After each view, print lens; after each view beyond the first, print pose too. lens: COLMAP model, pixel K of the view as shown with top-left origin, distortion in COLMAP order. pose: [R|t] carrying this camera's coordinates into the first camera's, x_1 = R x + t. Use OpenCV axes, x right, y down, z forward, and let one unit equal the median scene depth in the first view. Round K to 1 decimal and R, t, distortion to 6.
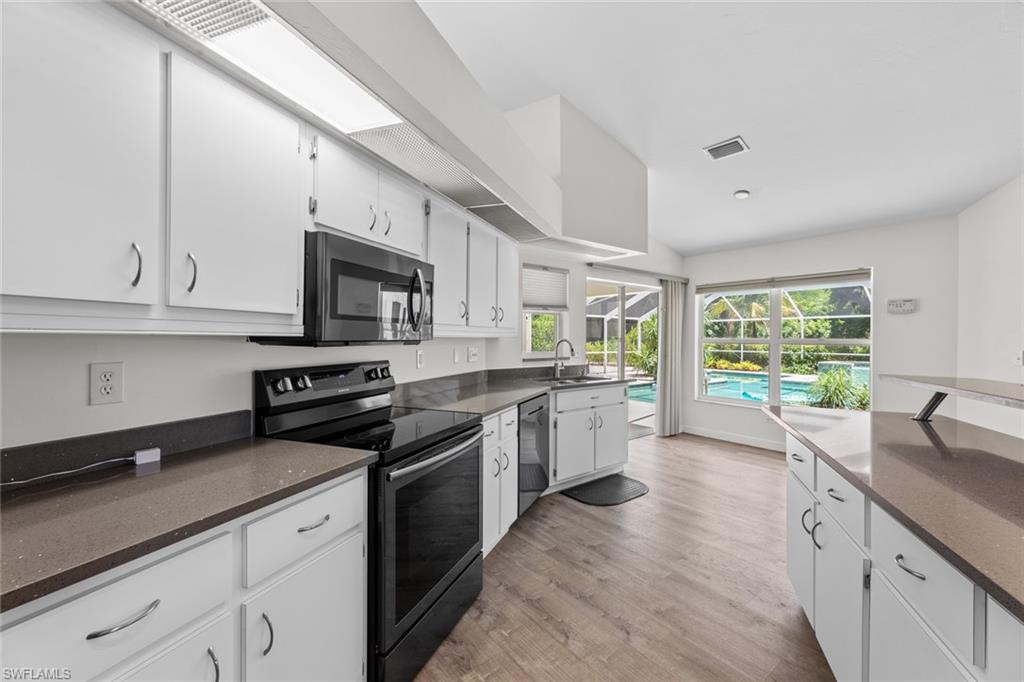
lens RADIAL K [[409.0, 0, 512.3], [0, 409.0, 337.6], [0, 0, 1]] dist [0.001753, -0.000333]
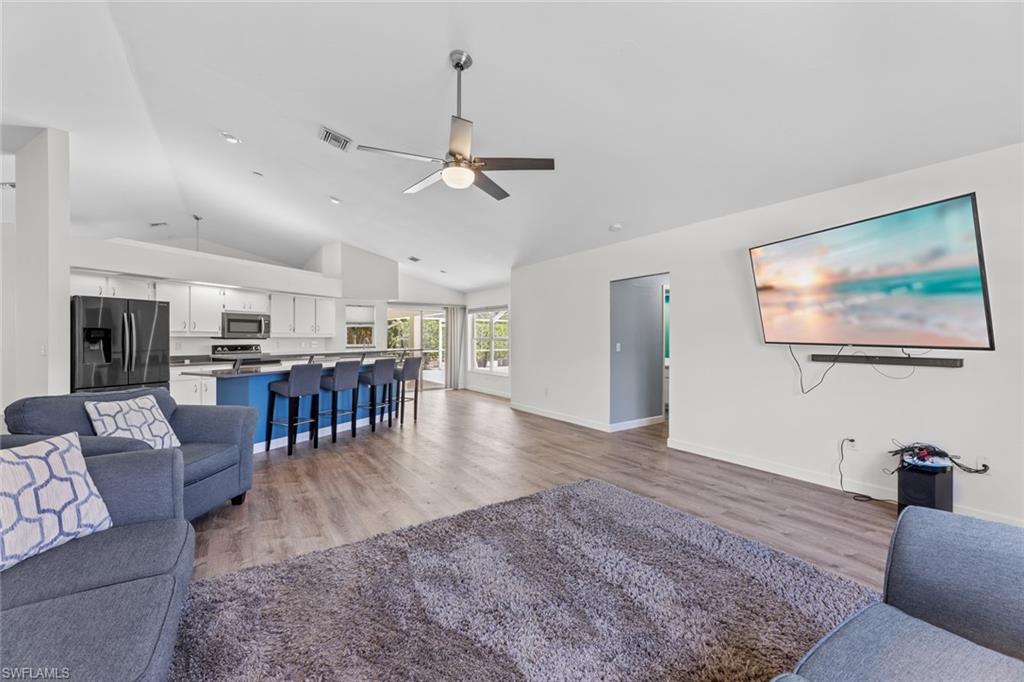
lens RADIAL K [[409.0, 0, 512.3], [0, 409.0, 337.6], [0, 0, 1]] dist [0.001753, -0.000333]
pose [[0.997683, -0.004167, -0.067905, 0.896500], [0.004003, 0.999989, -0.002544, 0.008461], [0.067915, 0.002267, 0.997689, -0.984828]]
